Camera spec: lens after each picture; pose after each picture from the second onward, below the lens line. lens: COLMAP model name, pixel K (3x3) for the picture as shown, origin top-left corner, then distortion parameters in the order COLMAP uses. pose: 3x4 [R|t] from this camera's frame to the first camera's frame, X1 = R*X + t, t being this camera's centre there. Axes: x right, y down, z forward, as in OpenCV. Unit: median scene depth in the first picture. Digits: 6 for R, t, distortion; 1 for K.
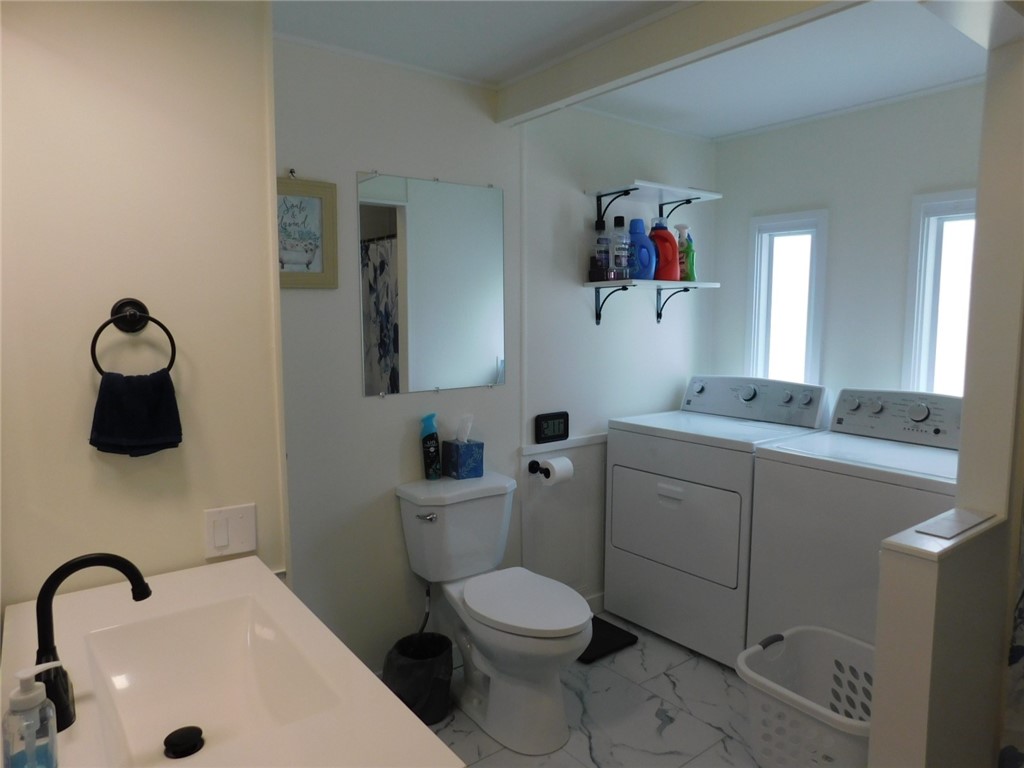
lens RADIAL K [[675.7, 0, 516.2], [0, 675.7, 378.1], [0, 0, 1]] dist [-0.066909, 0.053214]
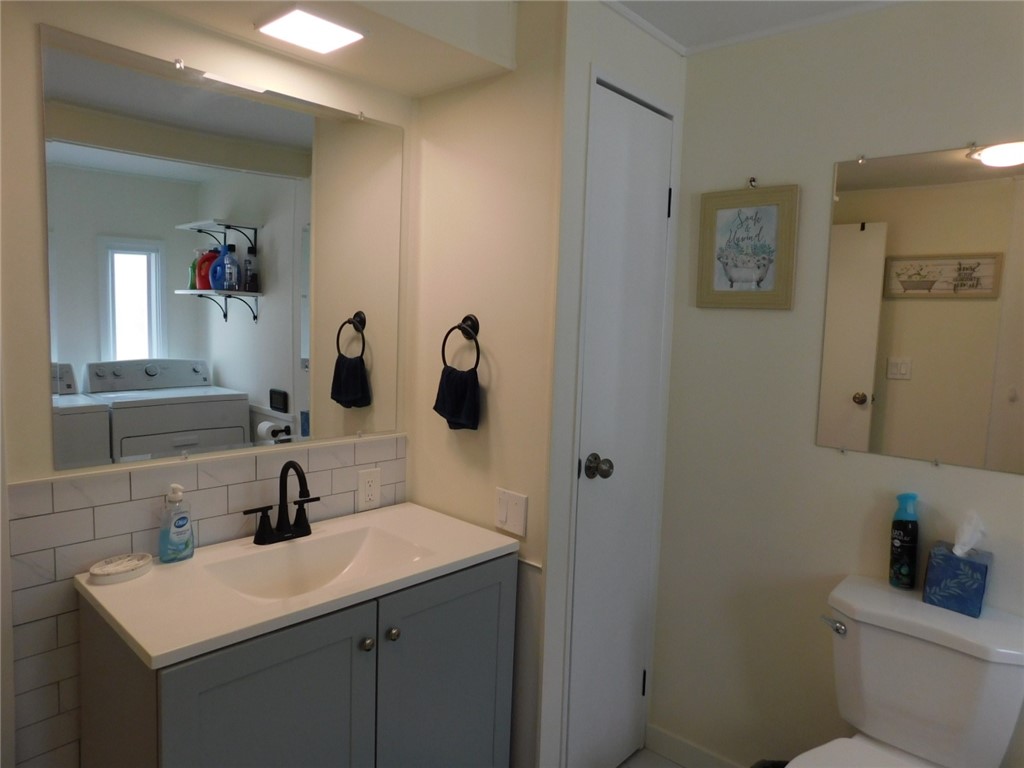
lens RADIAL K [[668.8, 0, 524.8], [0, 668.8, 386.1], [0, 0, 1]] dist [-0.060060, -0.000406]
pose [[0.187612, 0.096954, -0.977446, 0.421459], [-0.139123, 0.987707, 0.071269, -0.045294], [0.972341, 0.122614, 0.198795, 0.460213]]
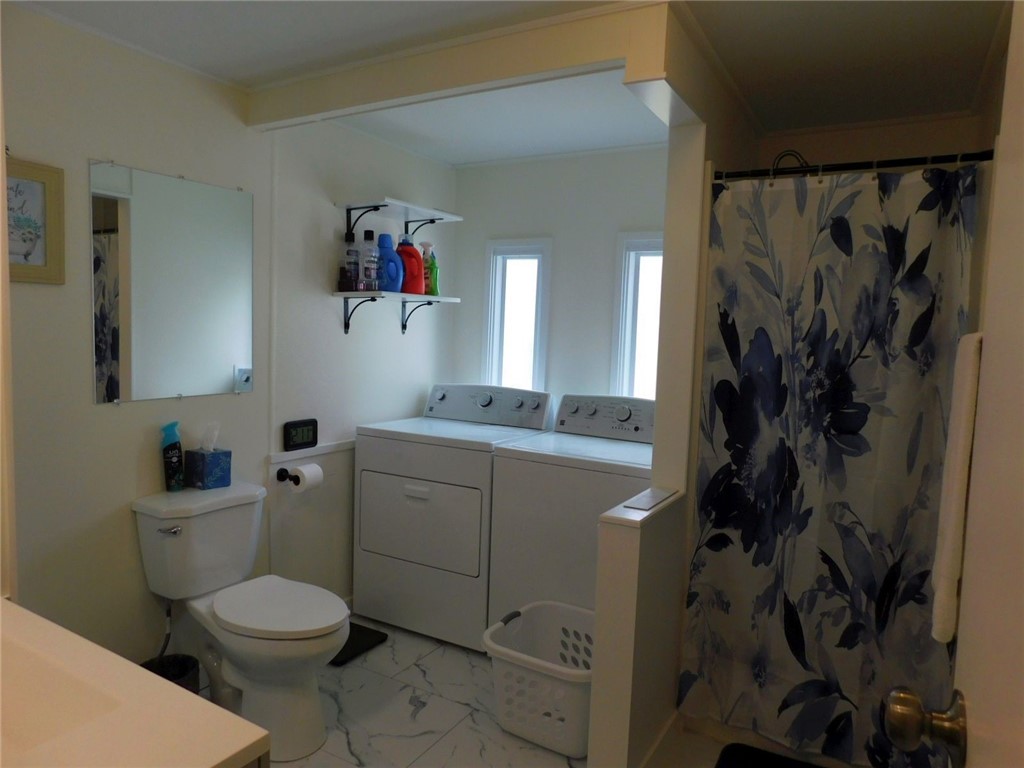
lens RADIAL K [[675.7, 0, 516.2], [0, 675.7, 378.1], [0, 0, 1]] dist [-0.066909, 0.053214]
pose [[0.923413, 0.004080, 0.383787, -0.038850], [0.003579, 0.999809, -0.019239, 0.010659], [-0.383792, 0.019139, 0.923221, -0.050238]]
